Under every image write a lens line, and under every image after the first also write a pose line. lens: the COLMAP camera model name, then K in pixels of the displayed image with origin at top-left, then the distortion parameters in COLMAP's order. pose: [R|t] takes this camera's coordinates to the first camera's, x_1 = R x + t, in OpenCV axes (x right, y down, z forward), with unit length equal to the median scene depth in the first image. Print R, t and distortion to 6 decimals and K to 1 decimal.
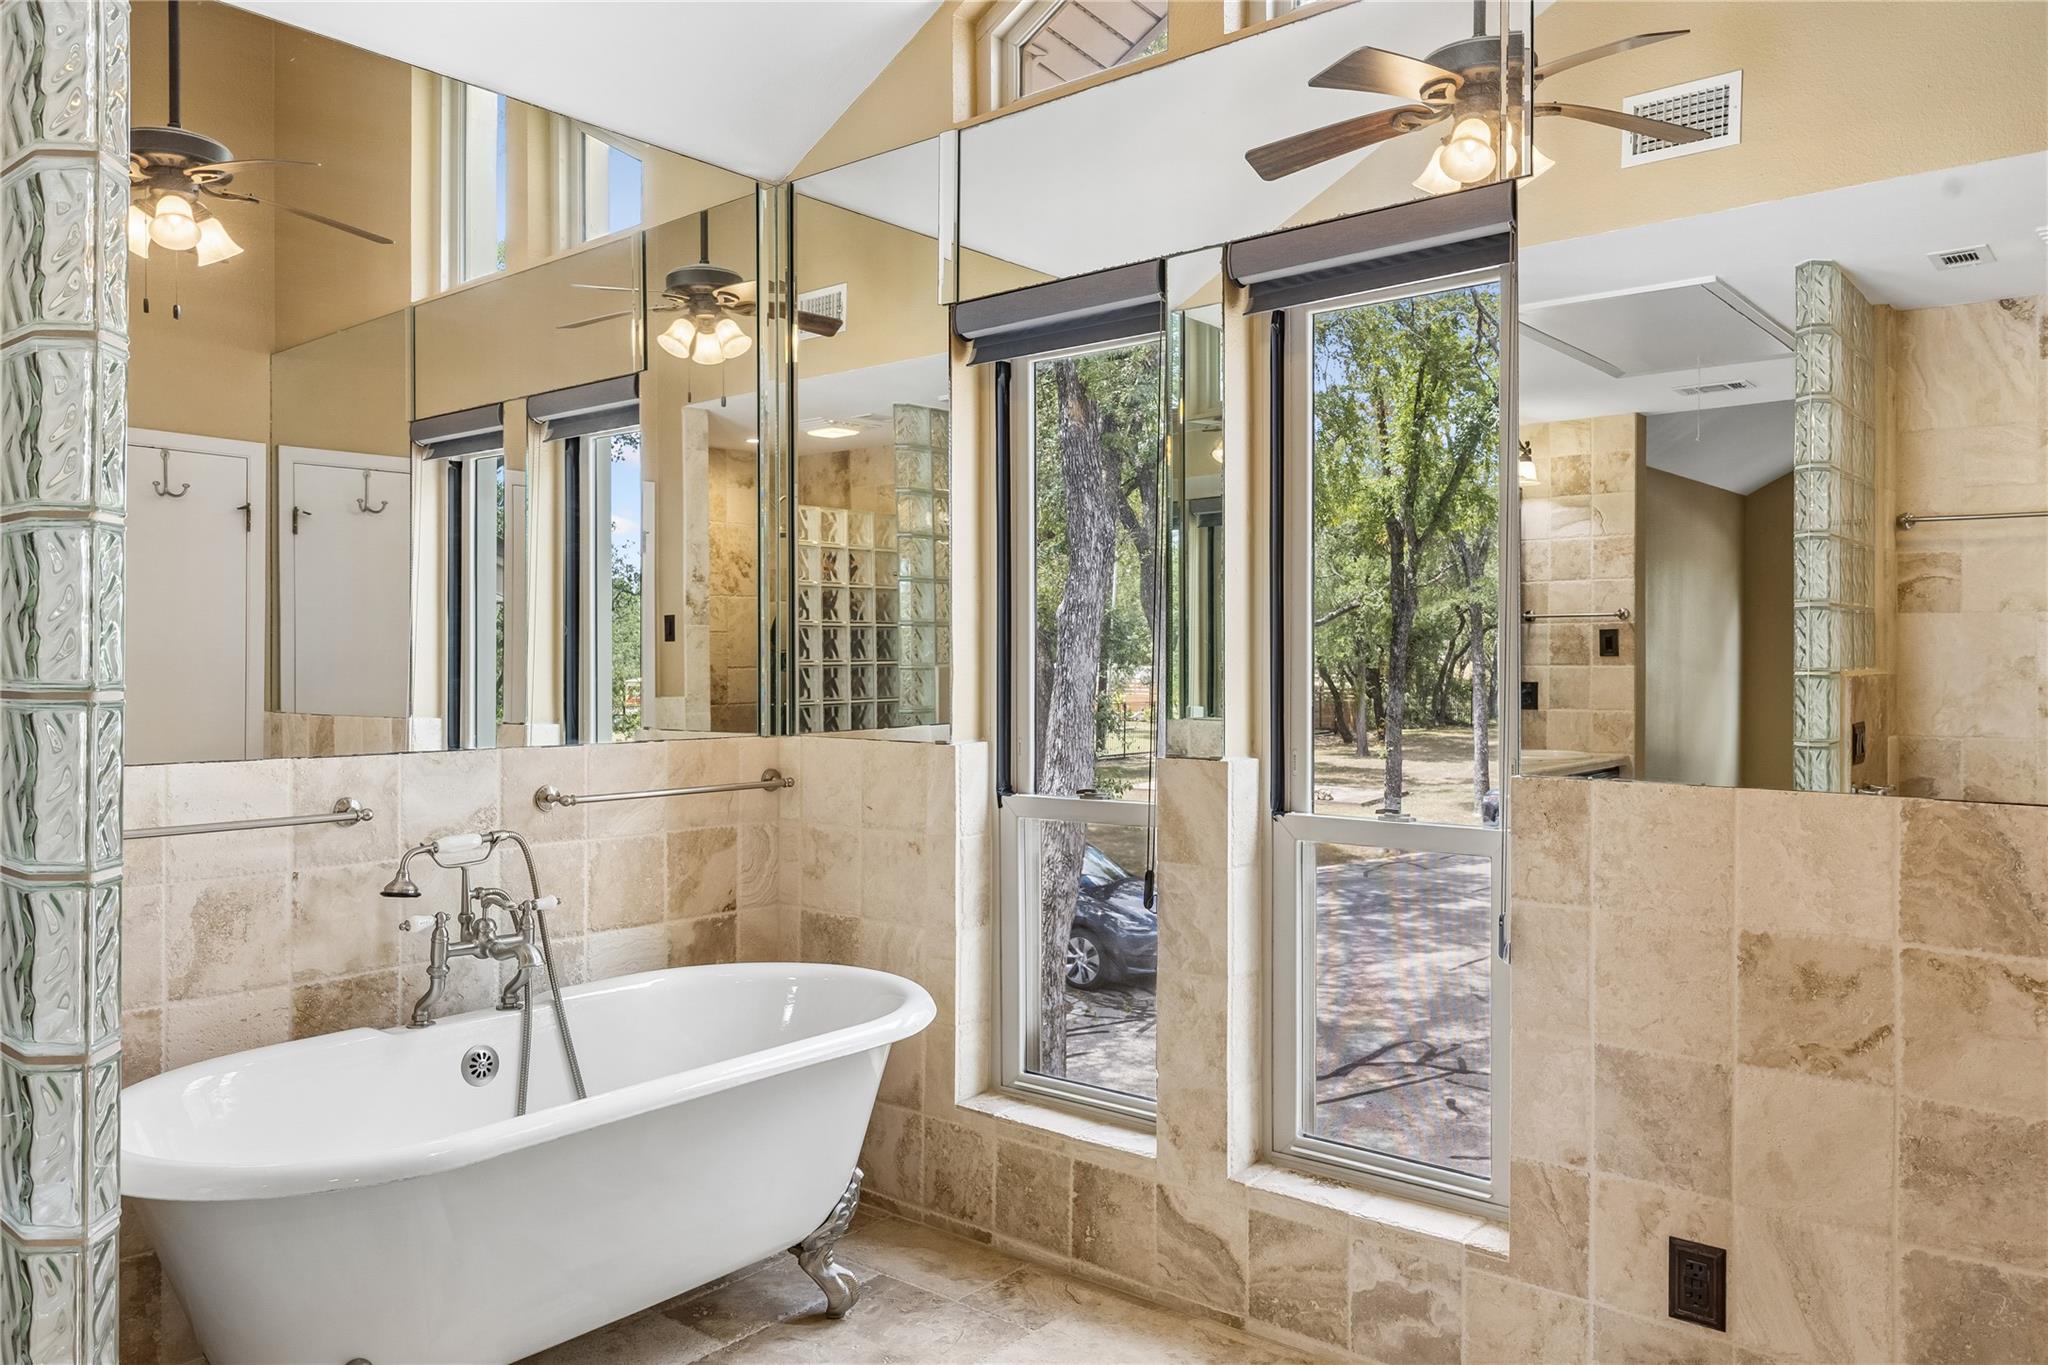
lens RADIAL K [[1429.7, 0, 1024.8], [0, 1429.7, 671.3], [0, 0, 1]] dist [-0.002618, -0.001204]
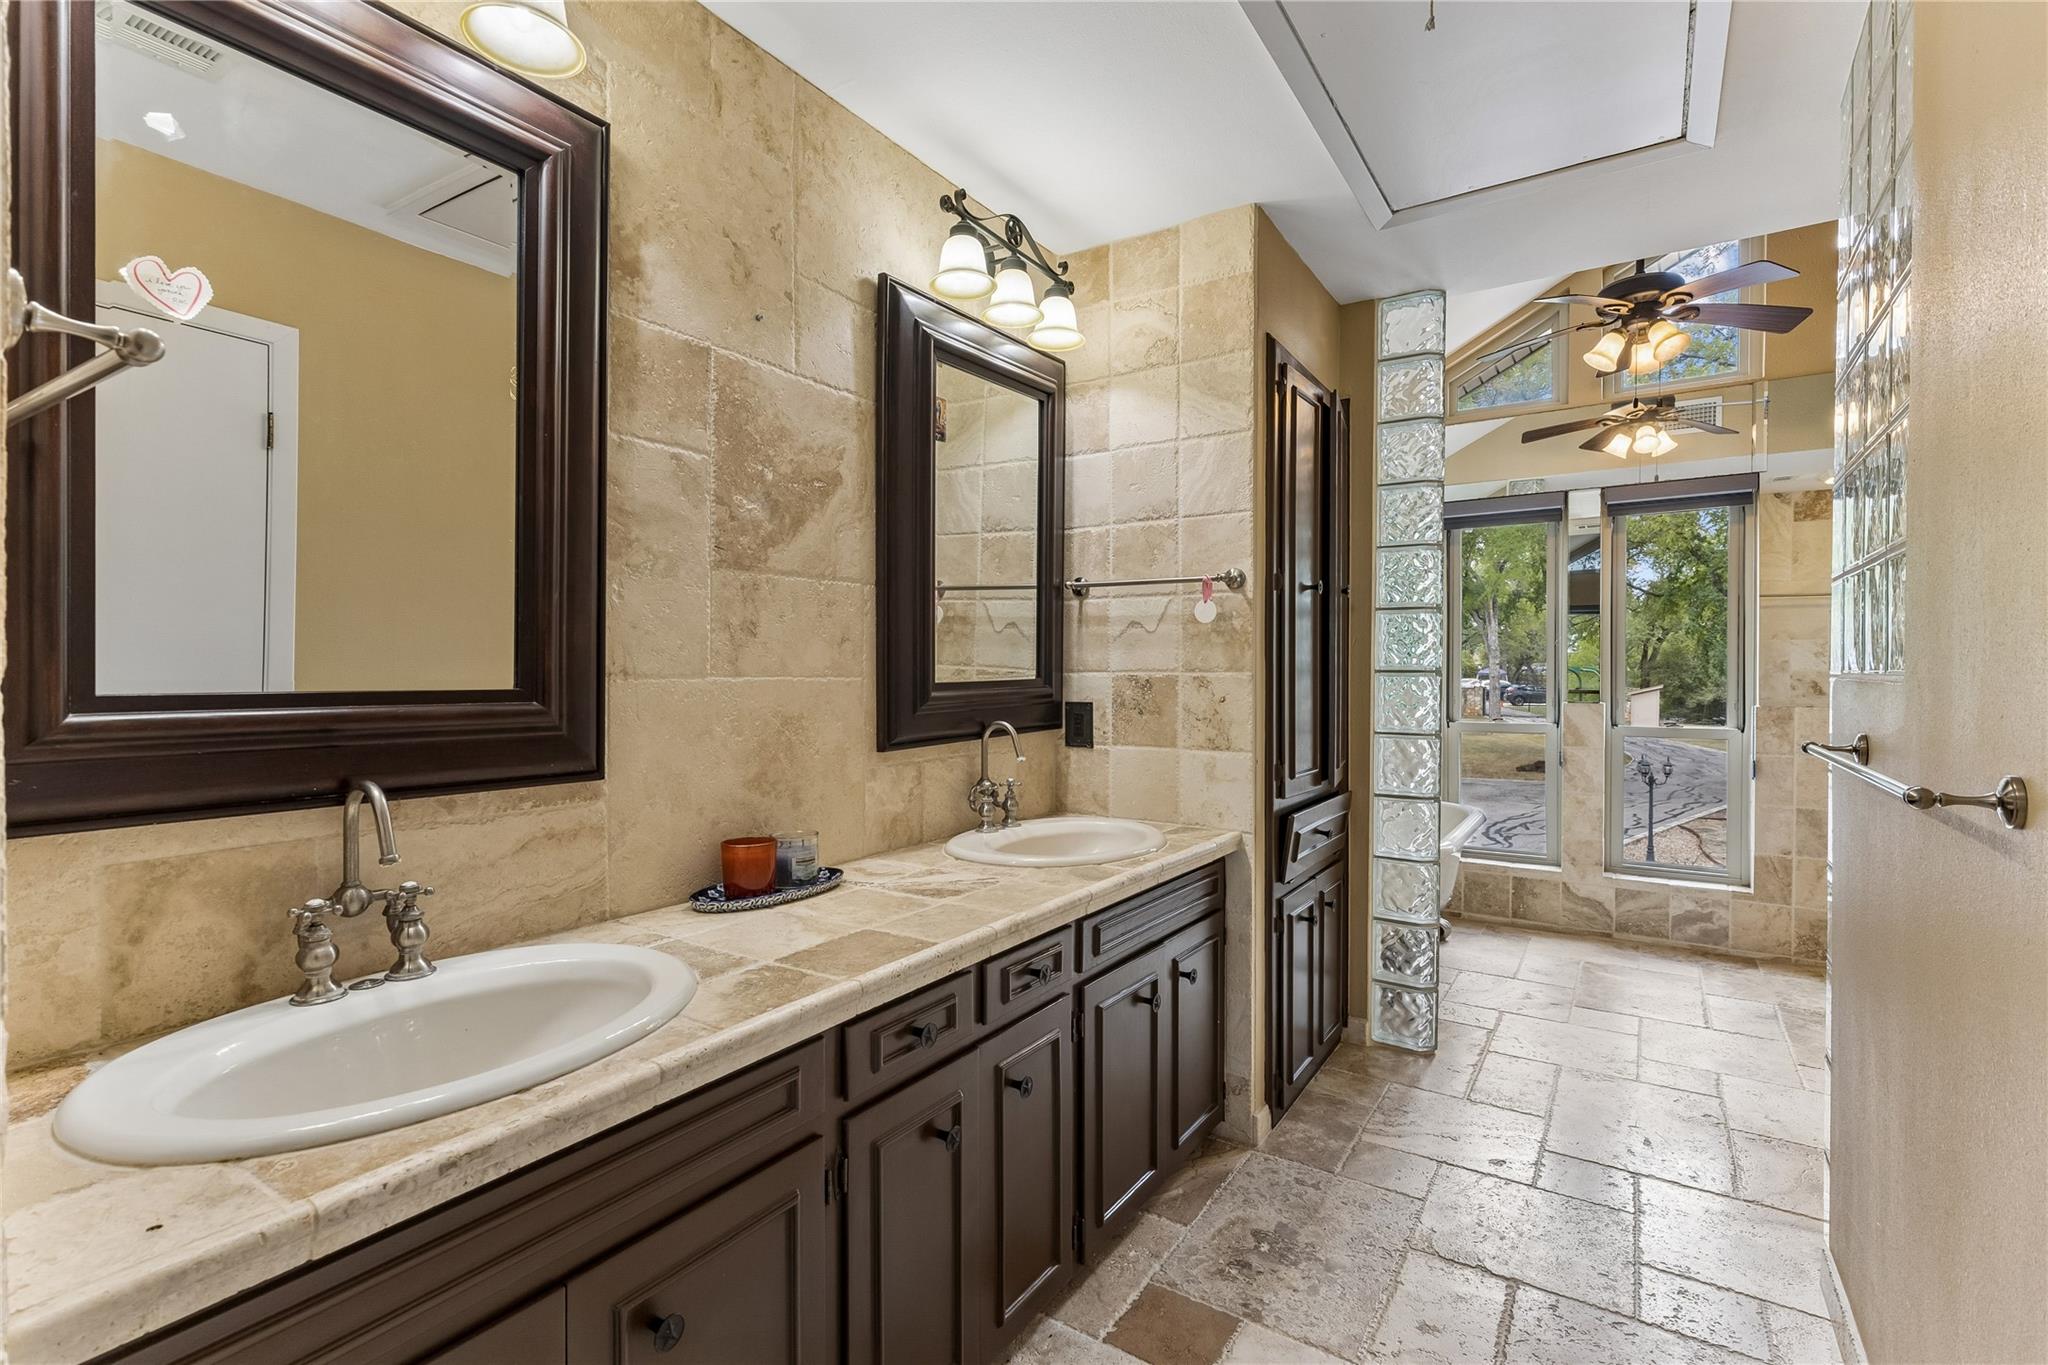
lens RADIAL K [[941.2, 0, 1026.6], [0, 941.2, 676.5], [0, 0, 1]] dist [0.001089, 0.000014]
pose [[0.993575, 0.001714, 0.113160, -1.028660], [-0.002533, 0.999972, 0.007099, 0.009038], [-0.113145, -0.007340, 0.993551, -0.477376]]
